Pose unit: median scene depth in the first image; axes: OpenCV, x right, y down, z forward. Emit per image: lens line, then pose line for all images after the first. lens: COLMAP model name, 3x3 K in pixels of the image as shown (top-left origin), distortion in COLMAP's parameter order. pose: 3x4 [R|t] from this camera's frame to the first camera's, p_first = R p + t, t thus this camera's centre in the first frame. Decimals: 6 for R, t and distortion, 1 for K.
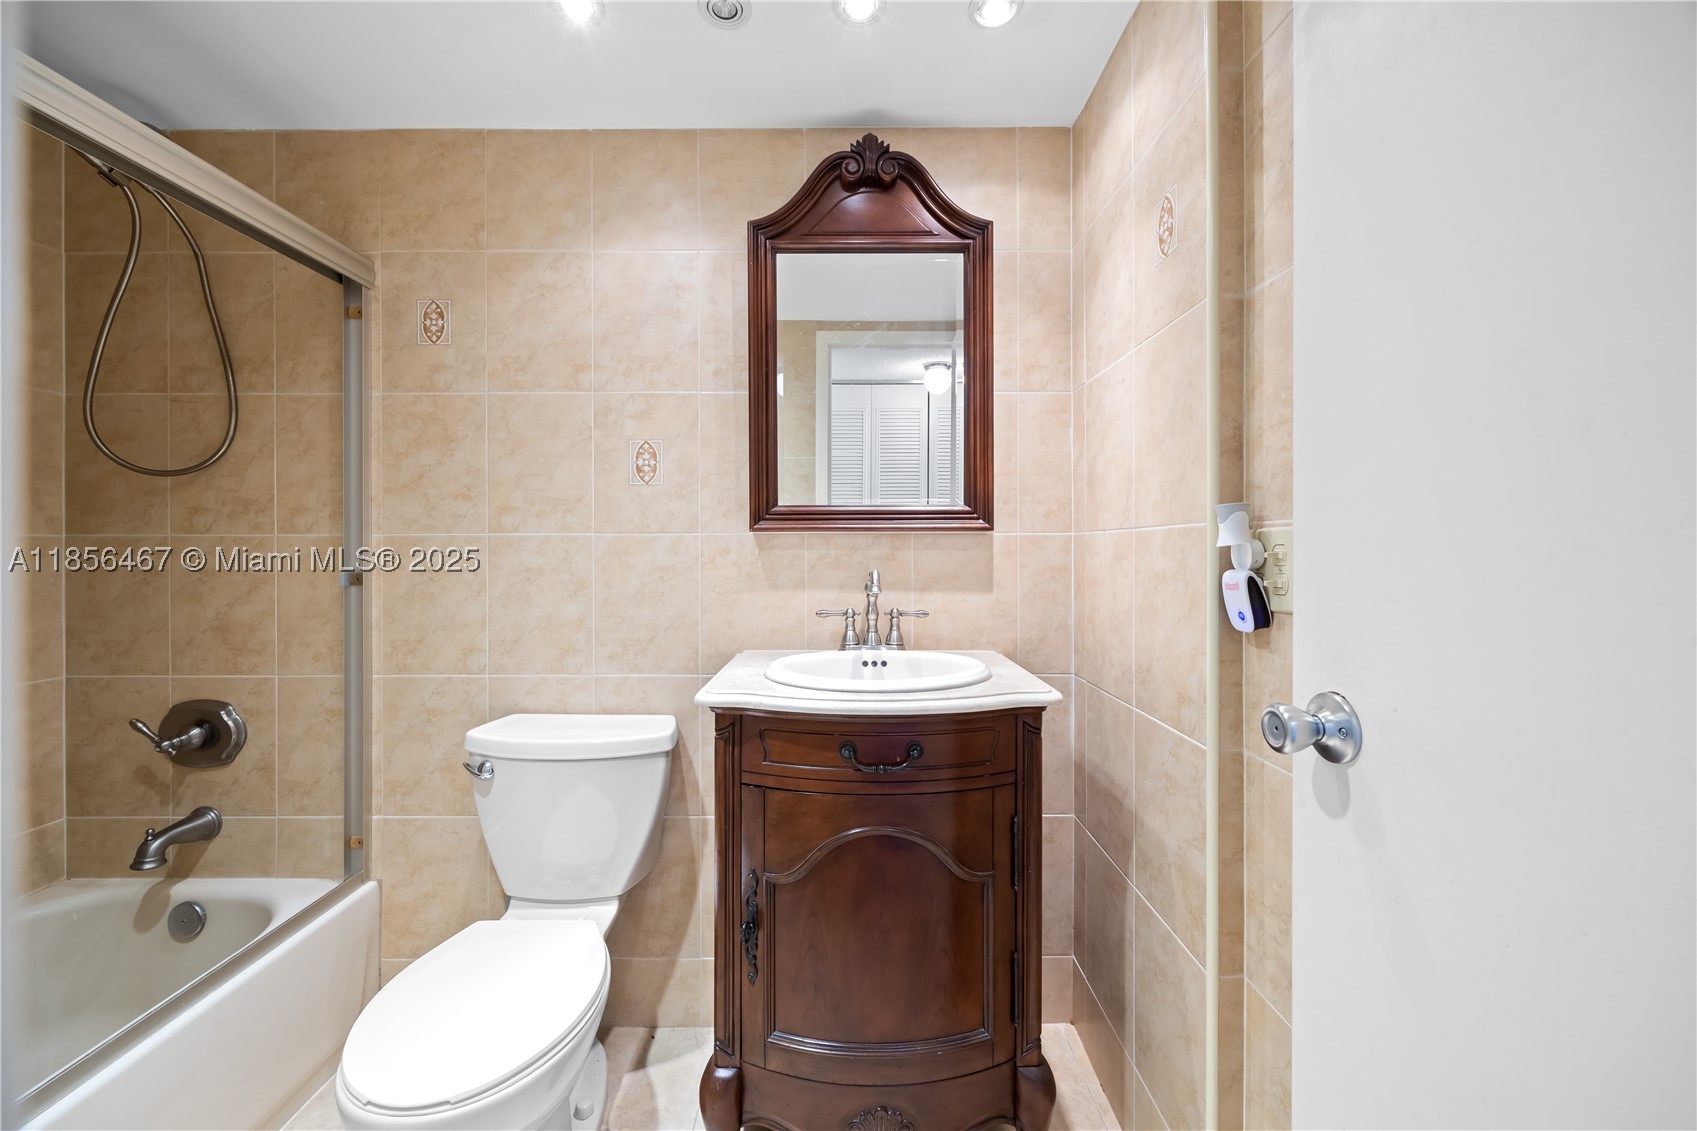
lens RADIAL K [[654.5, 0, 845.0], [0, 654.5, 553.1], [0, 0, 1]] dist [-0.000920, -0.000215]
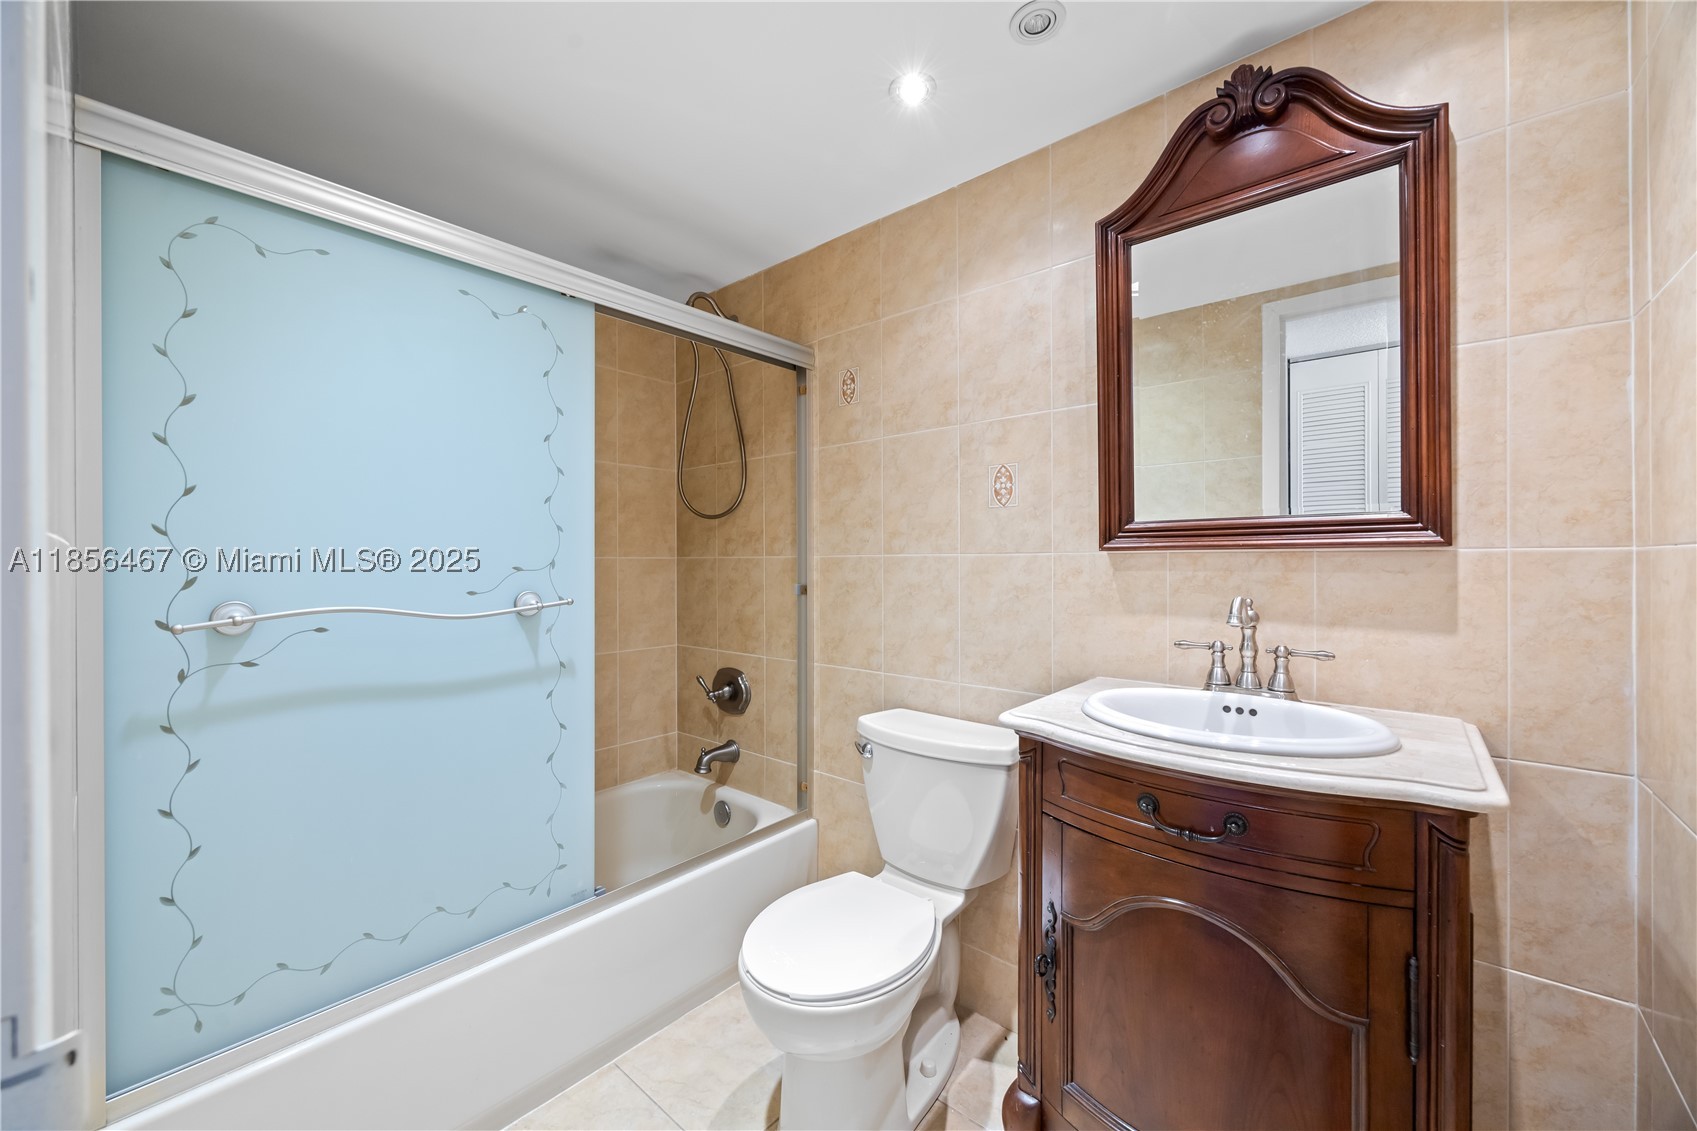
lens RADIAL K [[646.8, 0, 846.6], [0, 646.8, 566.9], [0, 0, 1]] dist [-0.000290, 0.000329]
pose [[0.759417, 0.004660, -0.650587, 0.179585], [-0.002729, 0.999988, 0.003977, -0.012642], [0.650598, -0.001245, 0.759421, 0.055602]]
